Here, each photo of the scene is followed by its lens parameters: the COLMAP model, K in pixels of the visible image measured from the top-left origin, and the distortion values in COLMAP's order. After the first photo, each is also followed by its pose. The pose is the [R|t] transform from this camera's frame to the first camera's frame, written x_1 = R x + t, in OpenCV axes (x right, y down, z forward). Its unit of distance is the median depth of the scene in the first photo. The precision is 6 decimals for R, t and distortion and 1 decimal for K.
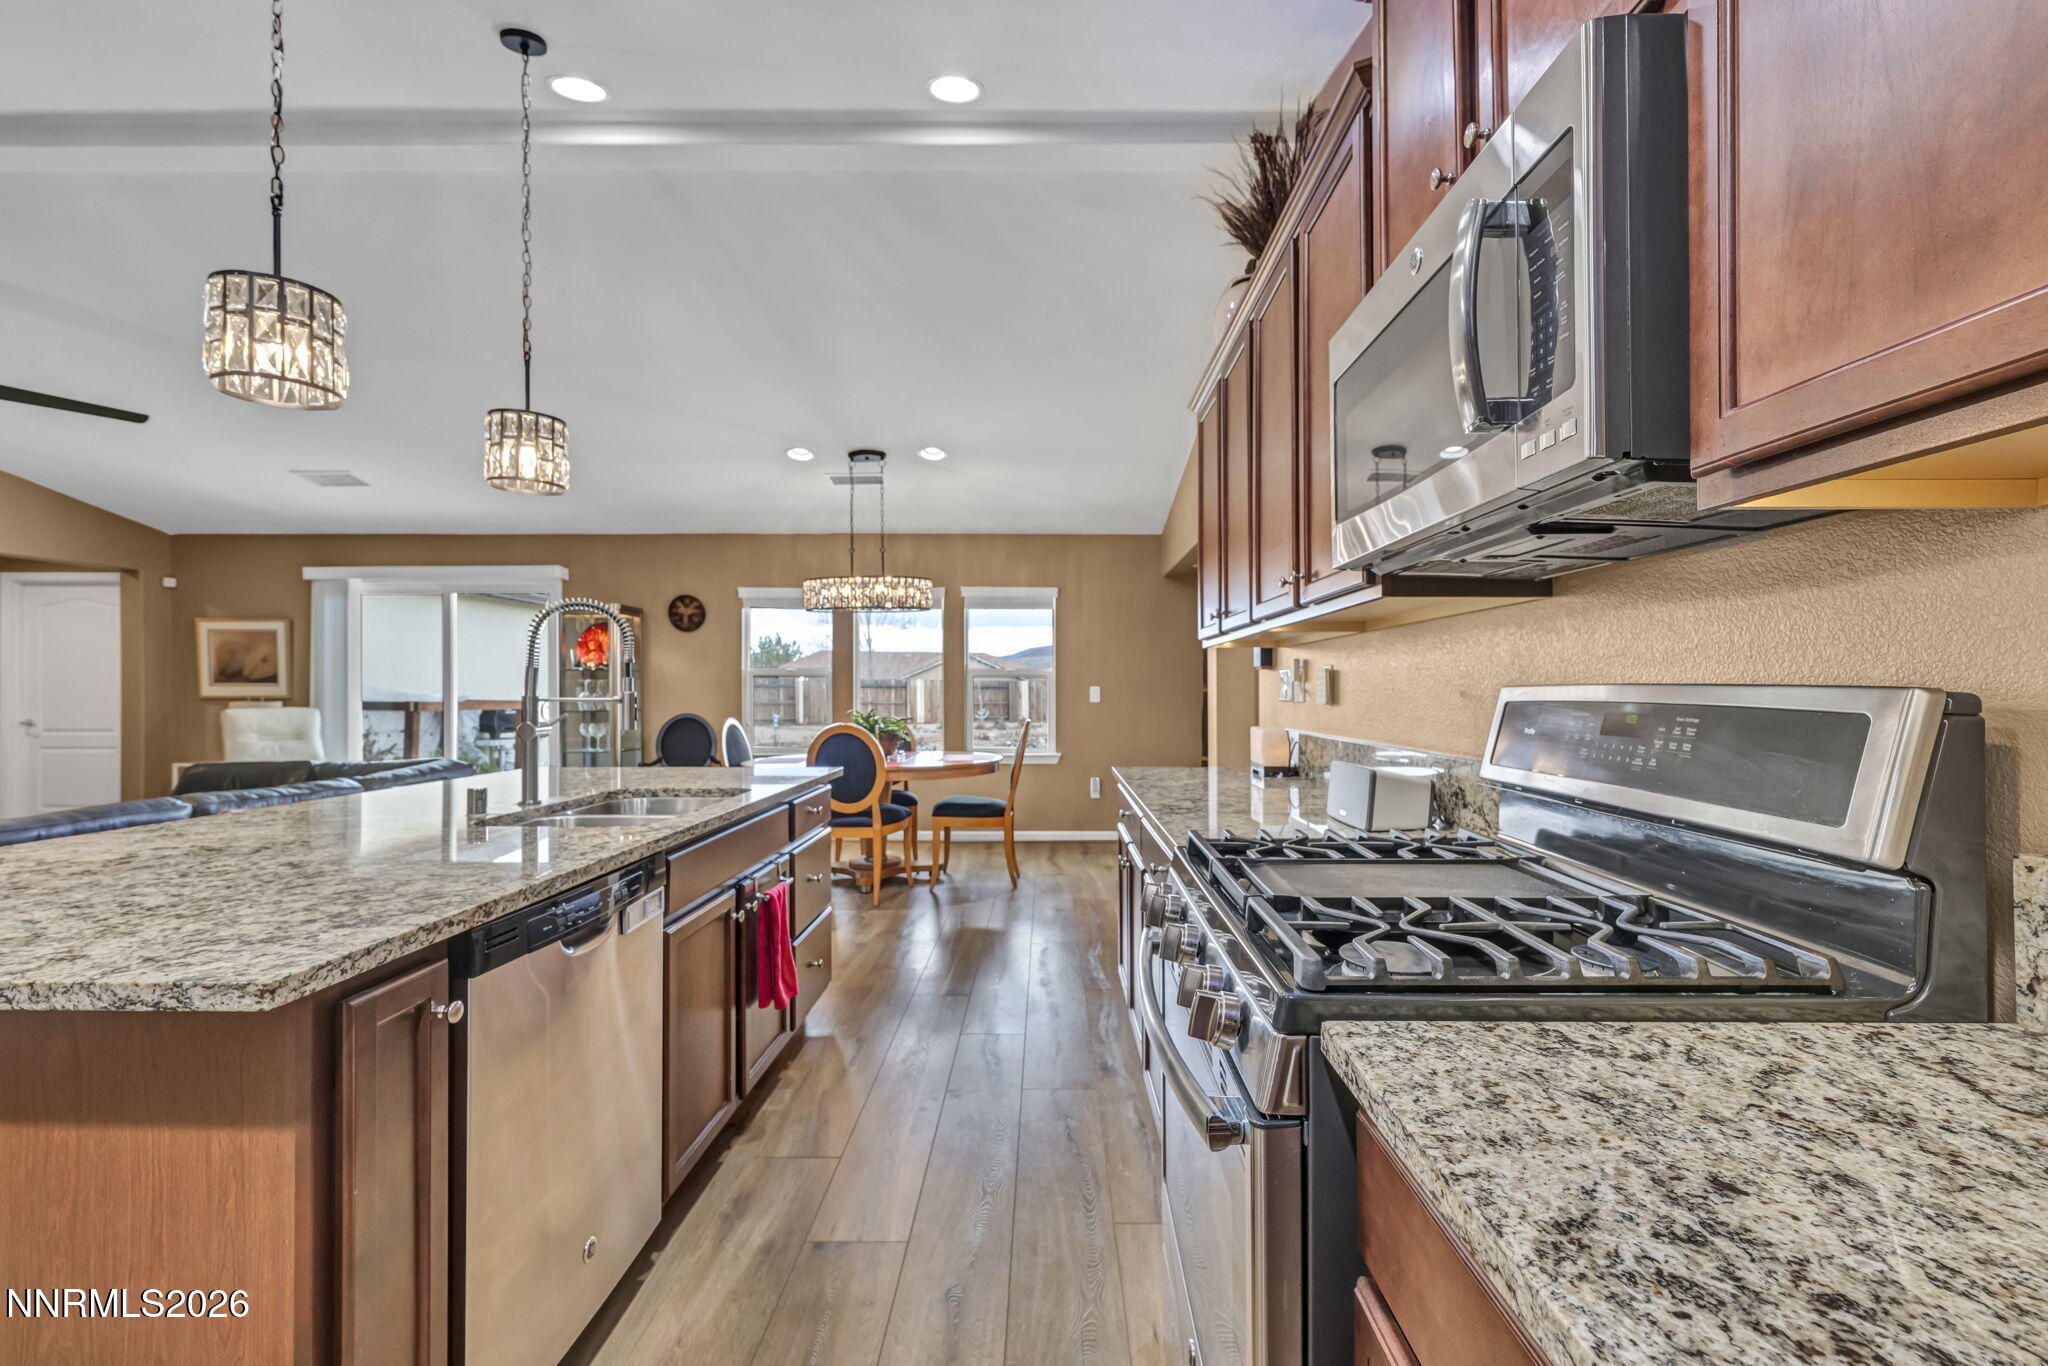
lens RADIAL K [[876.5, 0, 1042.8], [0, 876.5, 691.1], [0, 0, 1]] dist [-0.000523, -0.000017]
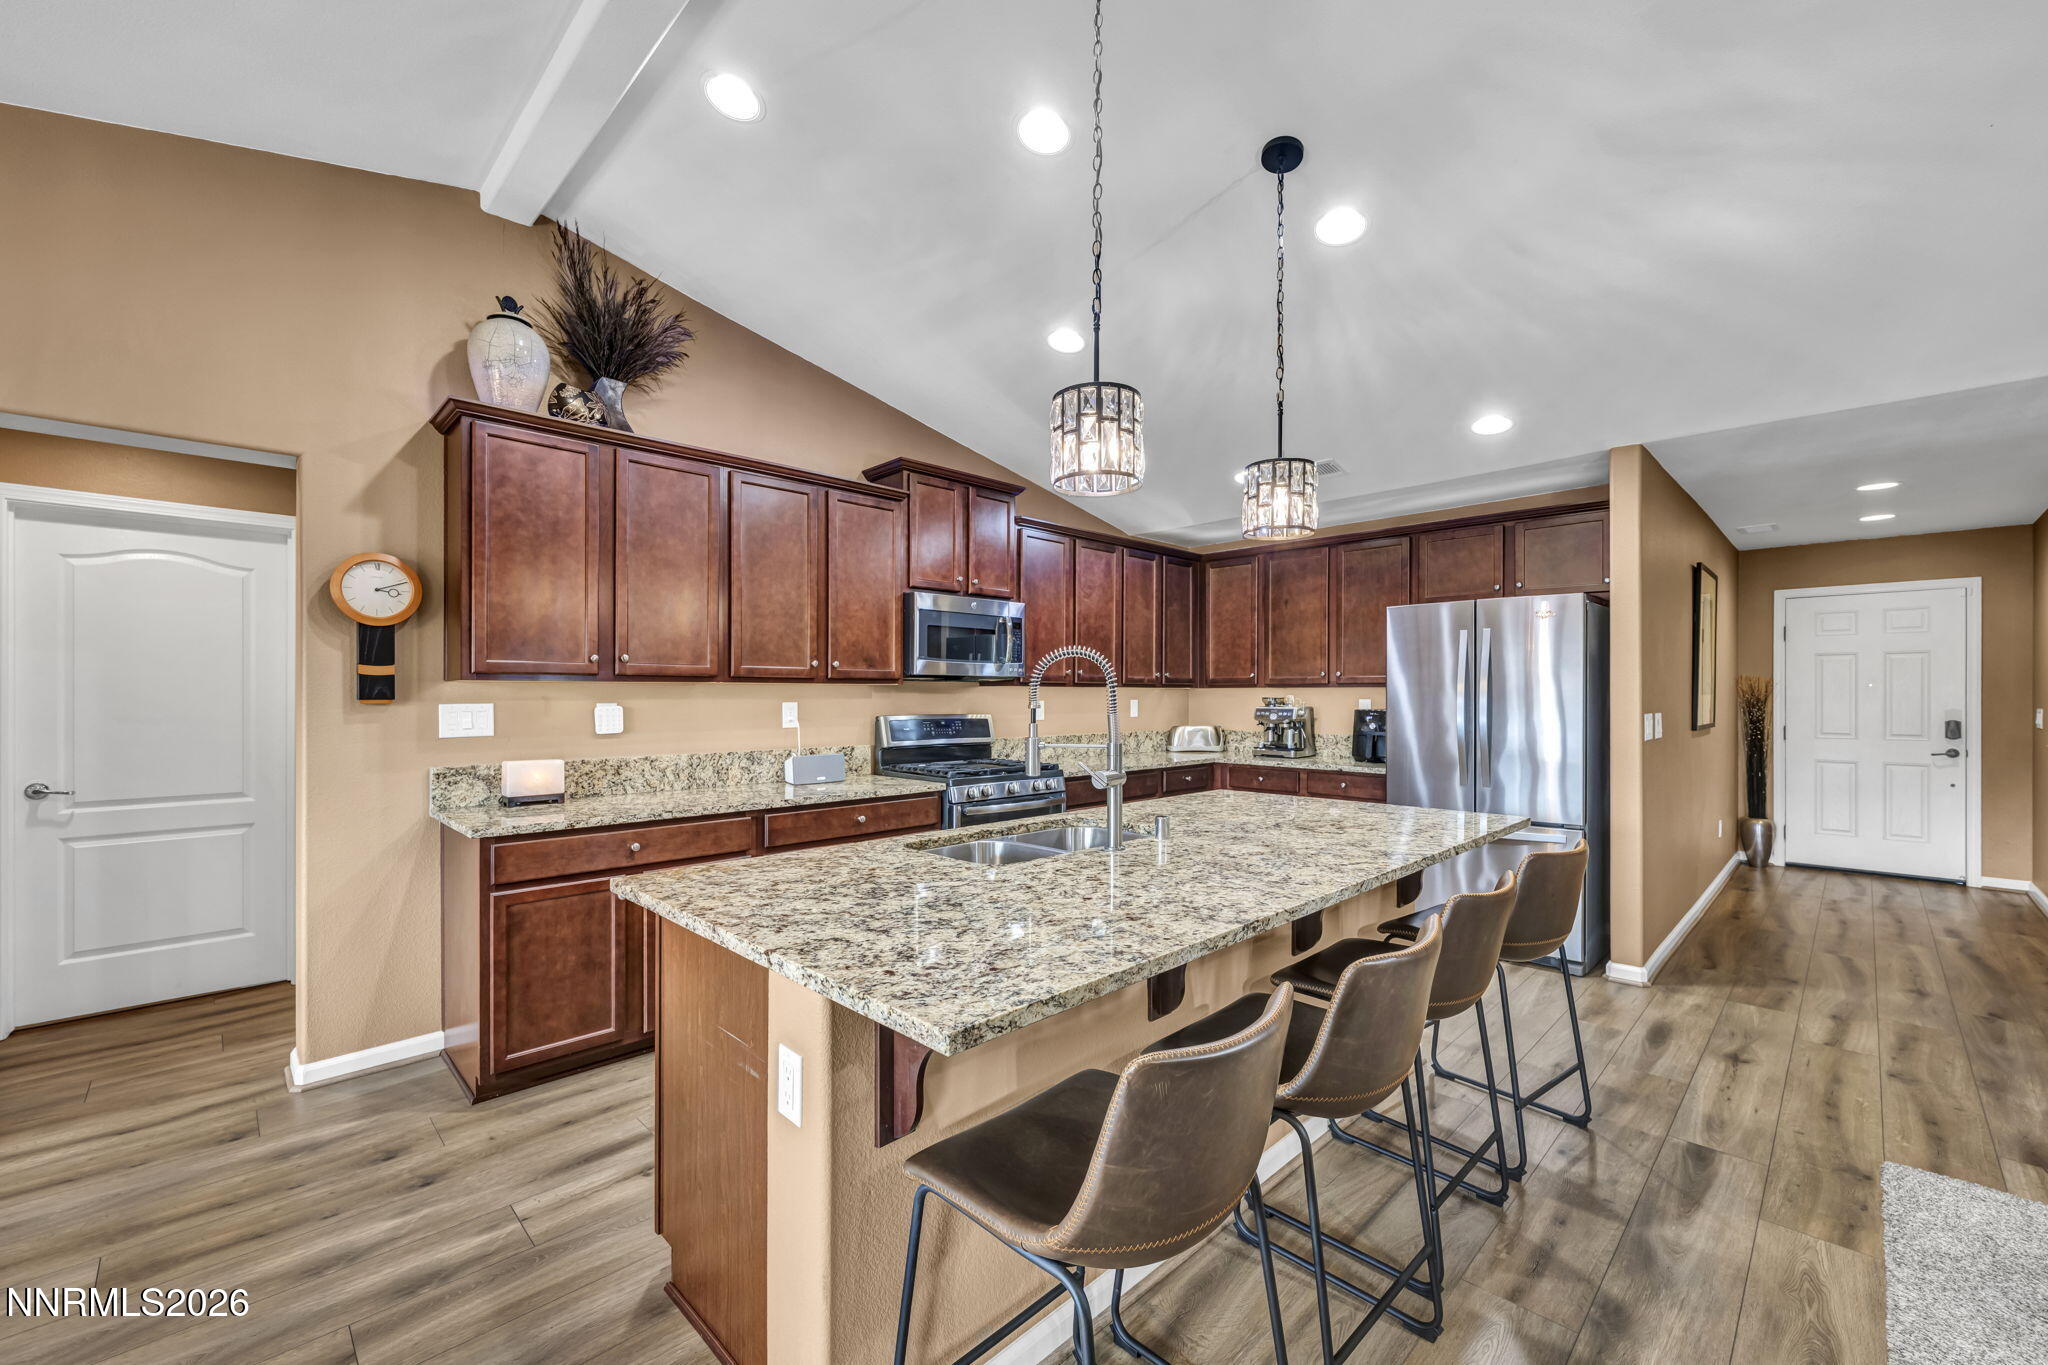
lens RADIAL K [[826.1, 0, 1019.2], [0, 826.1, 690.9], [0, 0, 1]] dist [0.000672, -0.000094]
pose [[-0.704471, 0.001823, 0.709730, -0.390490], [-0.000352, 0.999996, -0.002919, -0.018055], [-0.709733, -0.002306, -0.704467, 0.576544]]
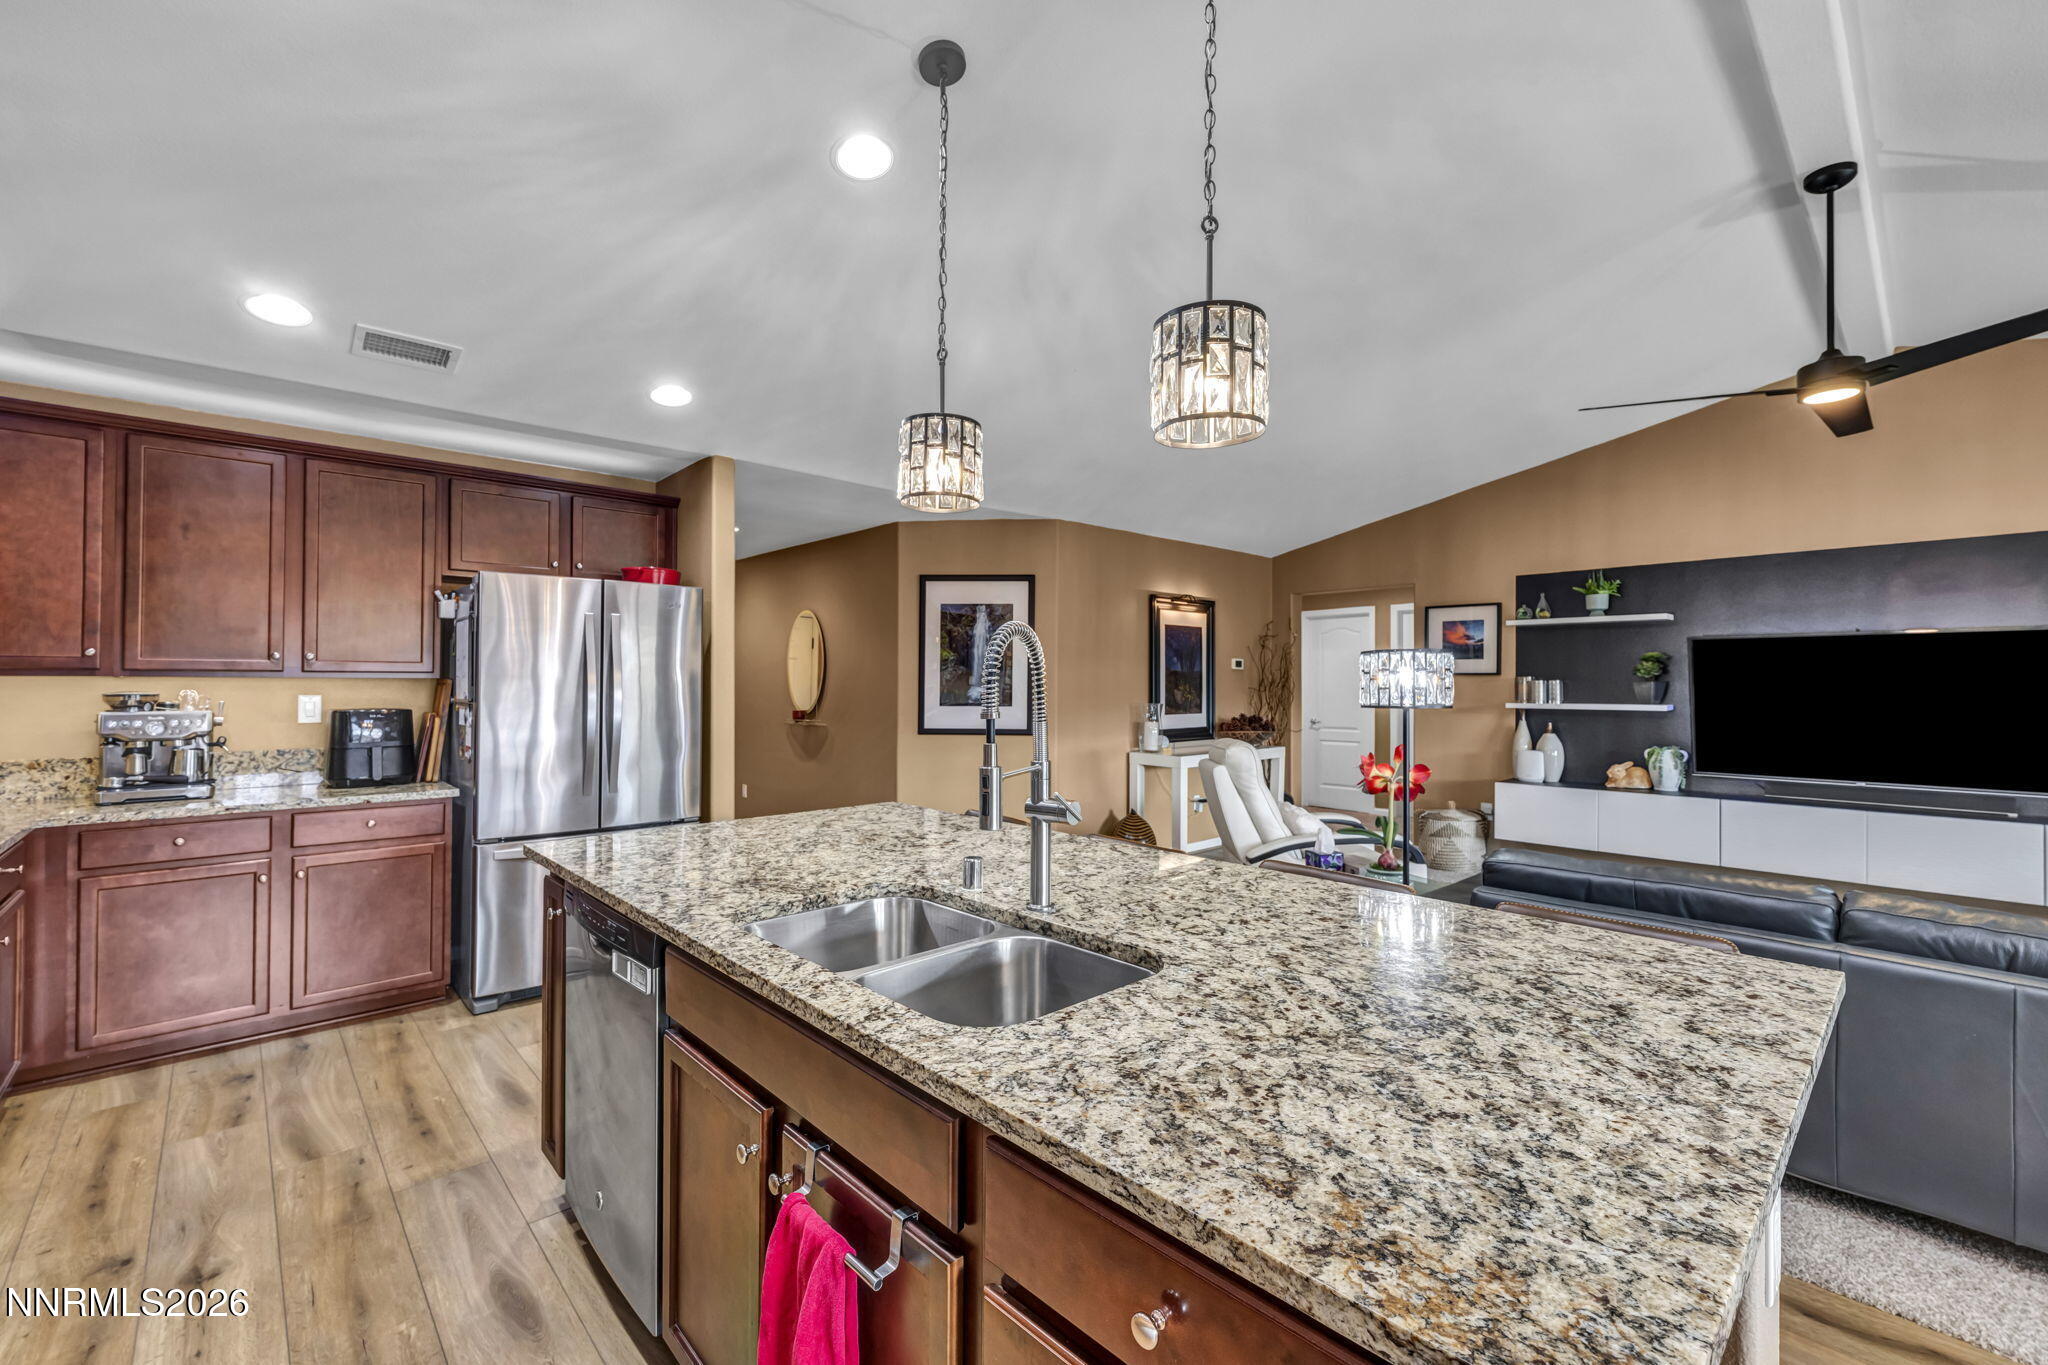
lens RADIAL K [[862.2, 0, 1020.8], [0, 862.2, 671.5], [0, 0, 1]] dist [0.000226, 0.000250]
pose [[-0.726300, -0.011802, -0.687277, -0.029308], [-0.001722, 0.999881, -0.015350, -0.019972], [0.687376, -0.009966, -0.726234, 0.498364]]
